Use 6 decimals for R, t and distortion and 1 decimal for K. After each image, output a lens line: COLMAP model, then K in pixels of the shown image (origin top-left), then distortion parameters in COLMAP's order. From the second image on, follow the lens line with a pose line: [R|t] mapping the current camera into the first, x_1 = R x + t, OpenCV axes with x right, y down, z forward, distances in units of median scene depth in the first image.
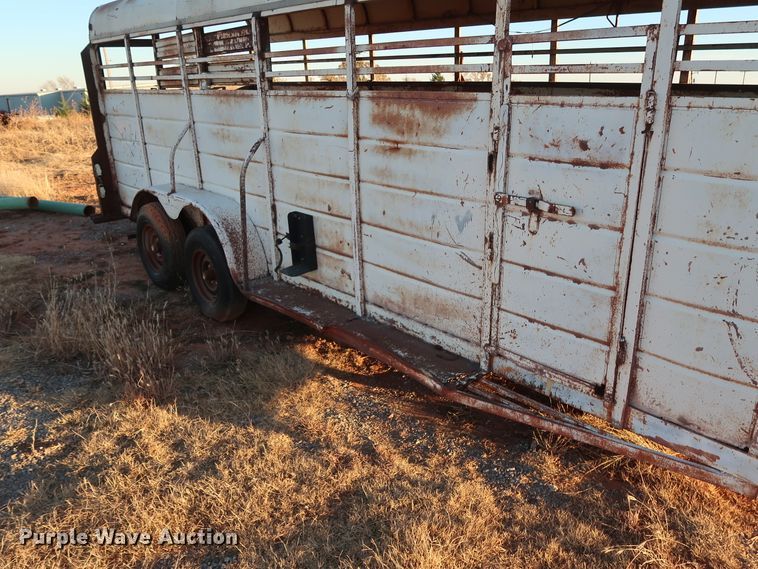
lens RADIAL K [[573.2, 0, 379.0], [0, 573.2, 284.5], [0, 0, 1]] dist [-0.034502, -0.006112]
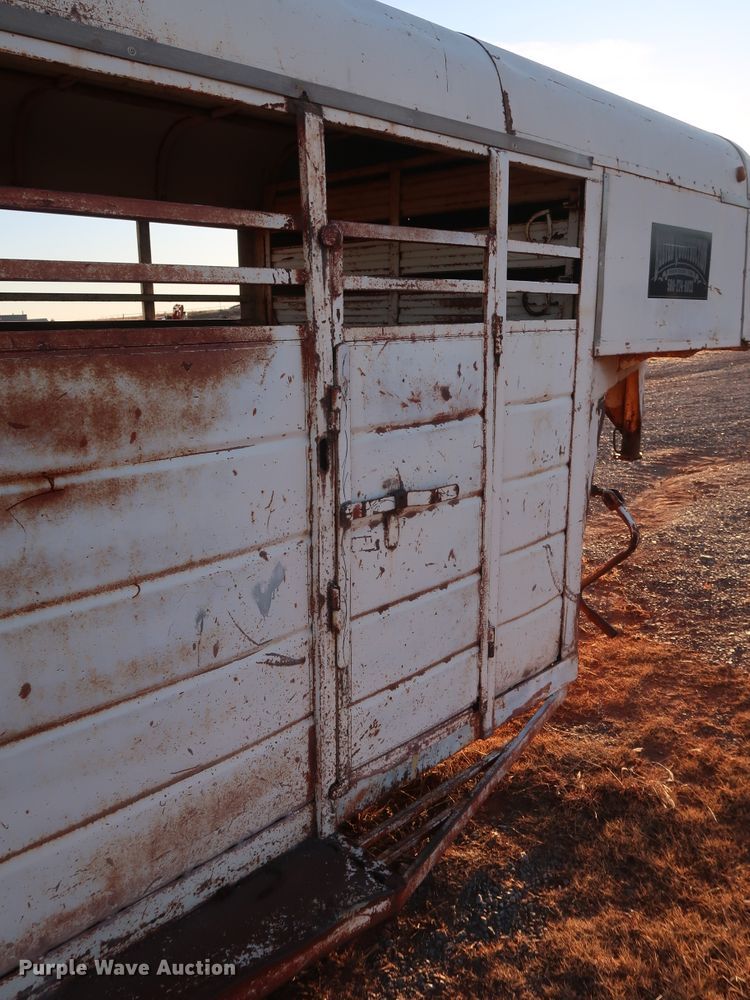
lens RADIAL K [[756.2, 0, 375.0], [0, 756.2, 500.0], [0, 0, 1]] dist [-0.034502, -0.006112]
pose [[-0.025780, -0.218767, 0.975436, -0.484320], [0.356394, 0.909633, 0.213428, -0.302234], [-0.933980, 0.353142, 0.054516, 0.920073]]
